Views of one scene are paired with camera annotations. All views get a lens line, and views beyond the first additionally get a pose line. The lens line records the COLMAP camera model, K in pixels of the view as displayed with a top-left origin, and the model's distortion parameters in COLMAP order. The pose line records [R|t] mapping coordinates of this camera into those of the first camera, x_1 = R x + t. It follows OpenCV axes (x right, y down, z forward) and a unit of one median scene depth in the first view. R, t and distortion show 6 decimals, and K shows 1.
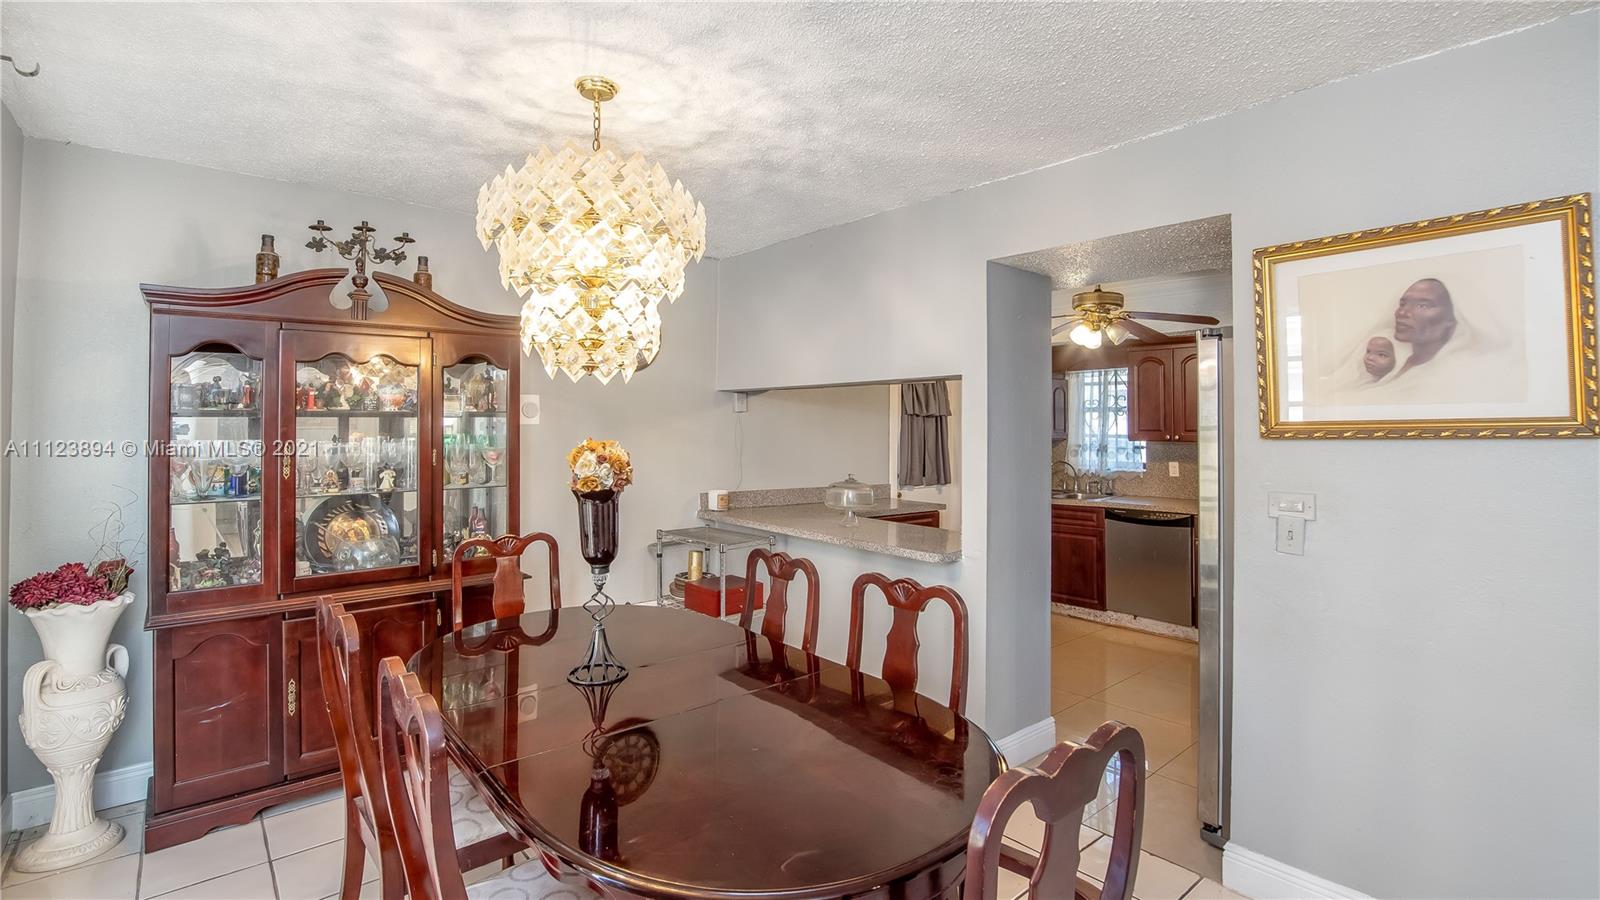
lens RADIAL K [[724.8, 0, 801.4], [0, 724.8, 414.0], [0, 0, 1]] dist [-0.013674, 0.000548]
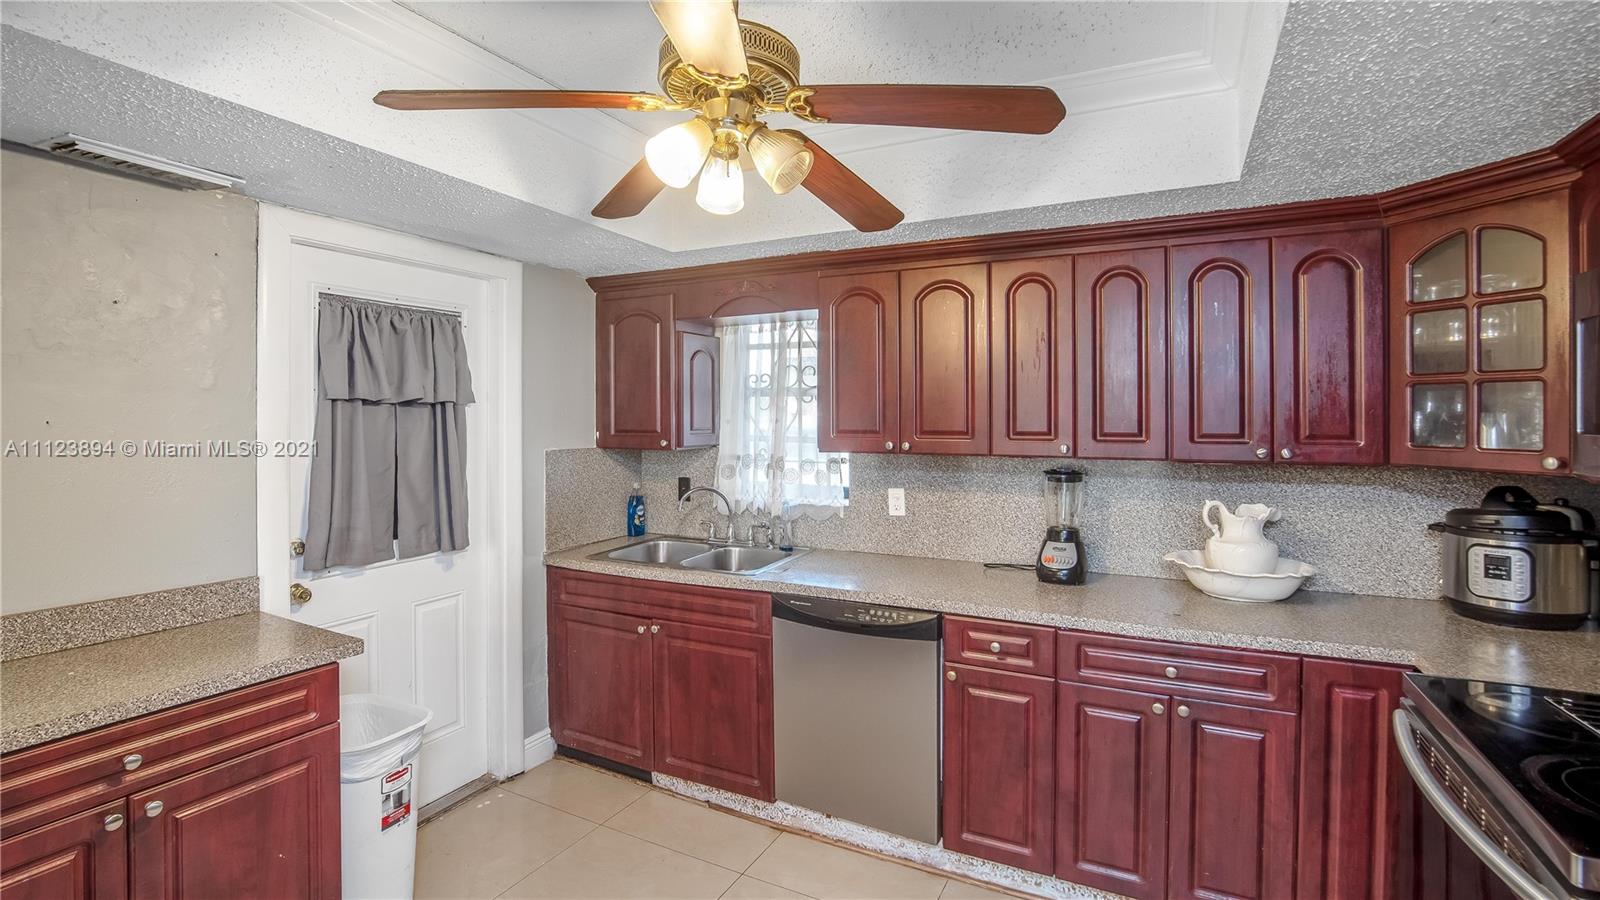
lens RADIAL K [[741.4, 0, 788.7], [0, 741.4, 418.5], [0, 0, 1]] dist [-0.003072, 0.000130]
pose [[0.931826, -0.003633, 0.362887, 0.225447], [-0.003778, 0.999799, 0.019711, 0.003079], [-0.362886, -0.019739, 0.931624, 0.482708]]
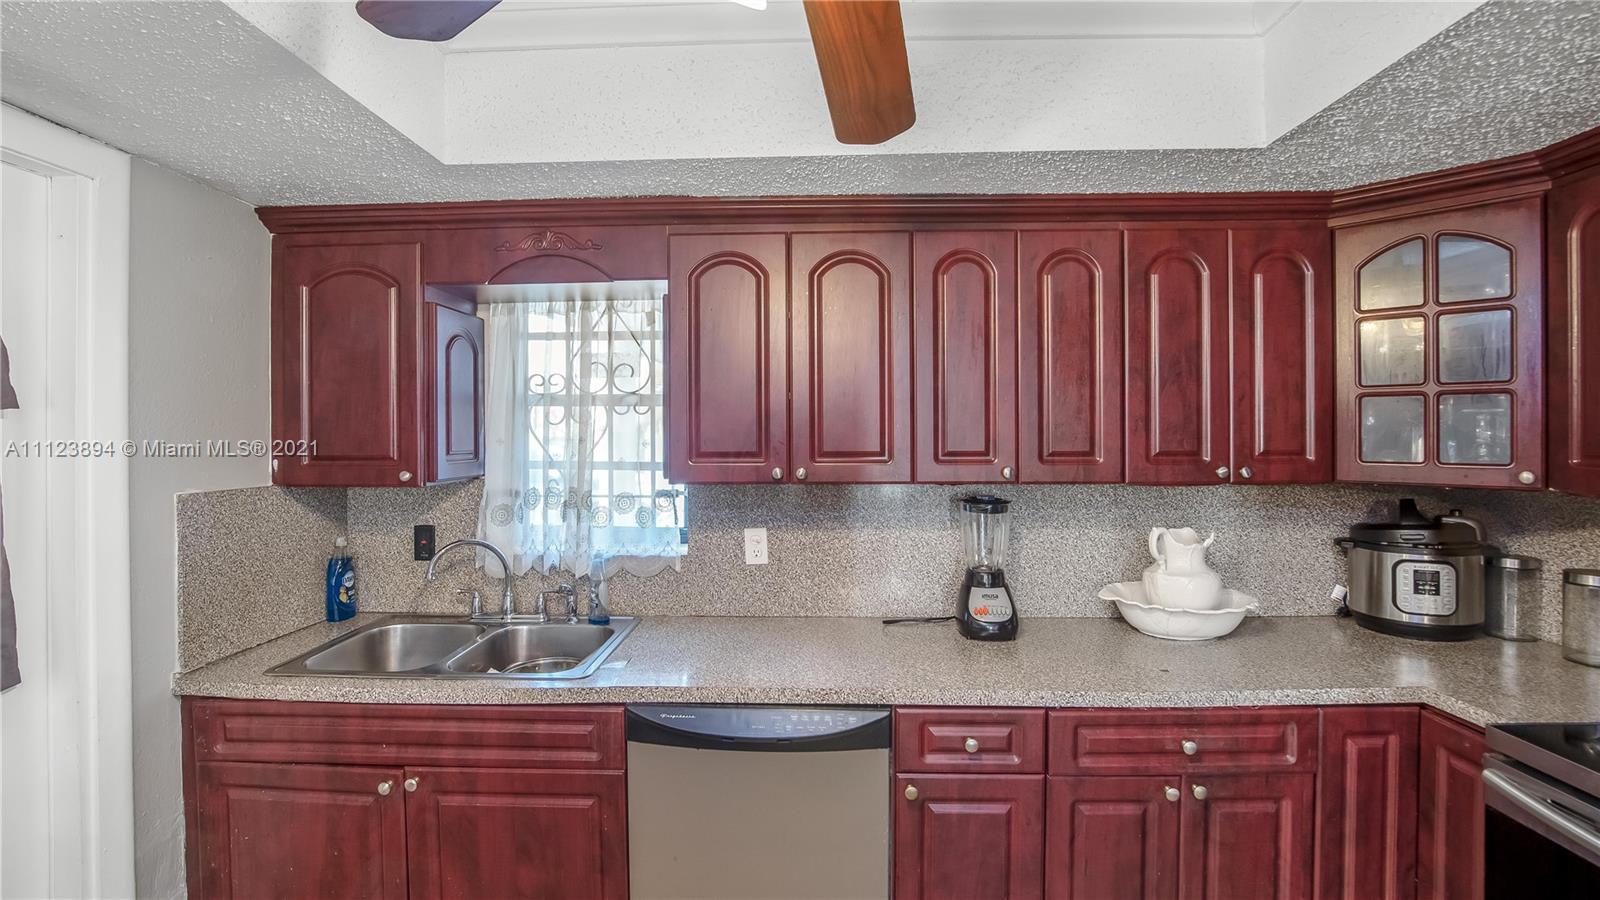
lens RADIAL K [[728.4, 0, 793.6], [0, 728.4, 439.4], [0, 0, 1]] dist [-0.022888, 0.000065]
pose [[0.692186, -0.006977, 0.721685, 0.219364], [-0.007076, 0.999840, 0.016452, 0.008296], [-0.721684, -0.016495, 0.692026, 0.658607]]
